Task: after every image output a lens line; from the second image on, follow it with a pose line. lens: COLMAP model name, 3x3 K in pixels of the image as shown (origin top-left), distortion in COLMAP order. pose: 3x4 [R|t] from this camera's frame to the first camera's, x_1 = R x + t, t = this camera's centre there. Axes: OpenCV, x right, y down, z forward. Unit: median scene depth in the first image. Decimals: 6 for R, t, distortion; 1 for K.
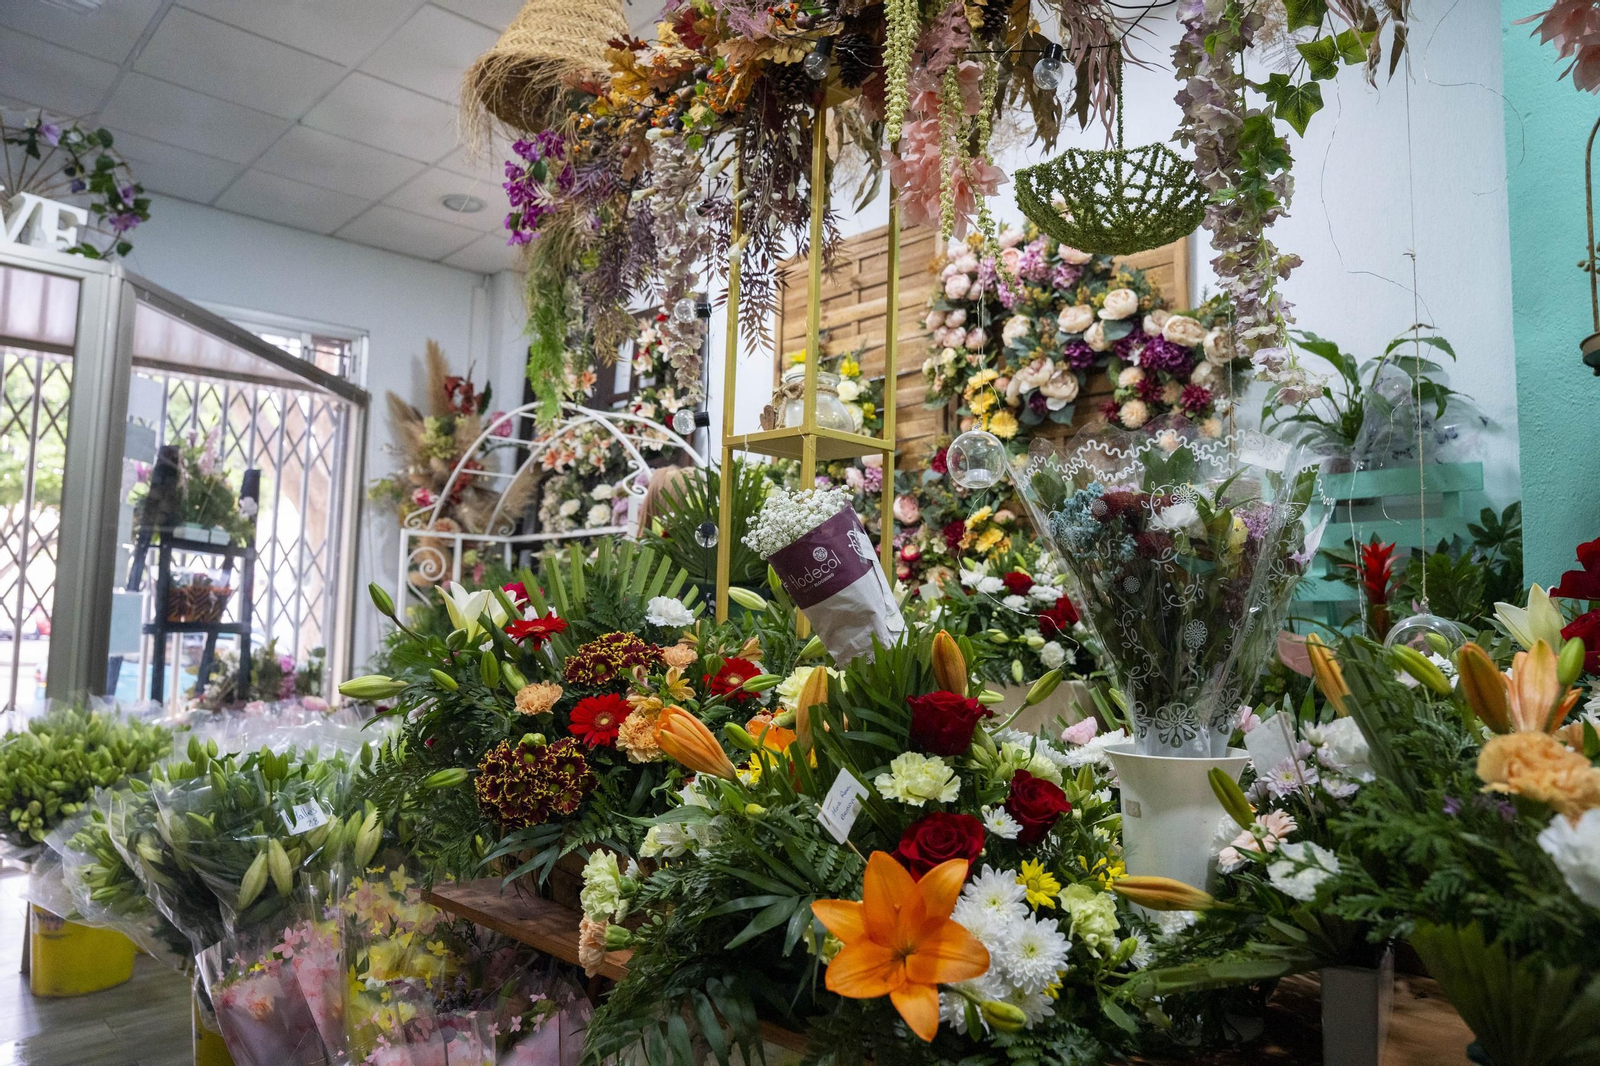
lens RADIAL K [[1141.2, 0, 817.4], [0, 1141.2, 531.9], [0, 0, 1]] dist [-0.141151, 0.114897]
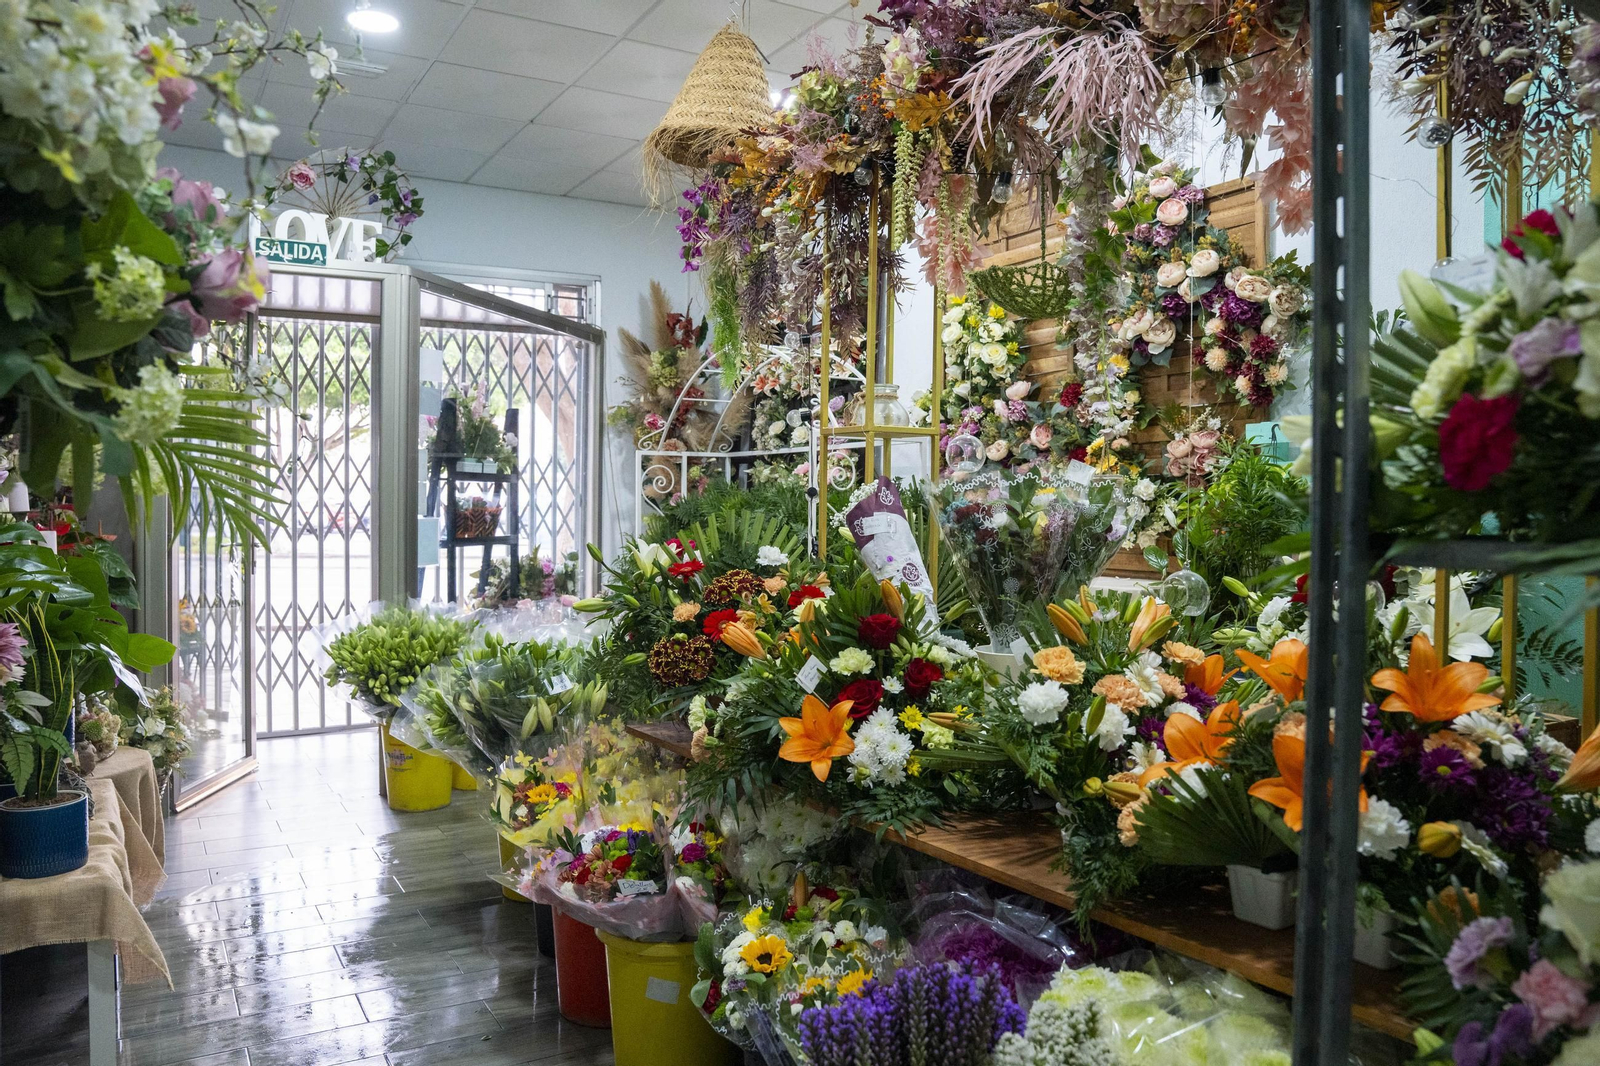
lens RADIAL K [[1217.5, 0, 800.0], [0, 1217.5, 533.0], [0, 0, 1]] dist [-0.143271, 0.120001]
pose [[0.971267, -0.007848, -0.237865, 0.147159], [0.032934, 0.994272, 0.101674, -0.062146], [0.235705, -0.106586, 0.965962, -0.291542]]
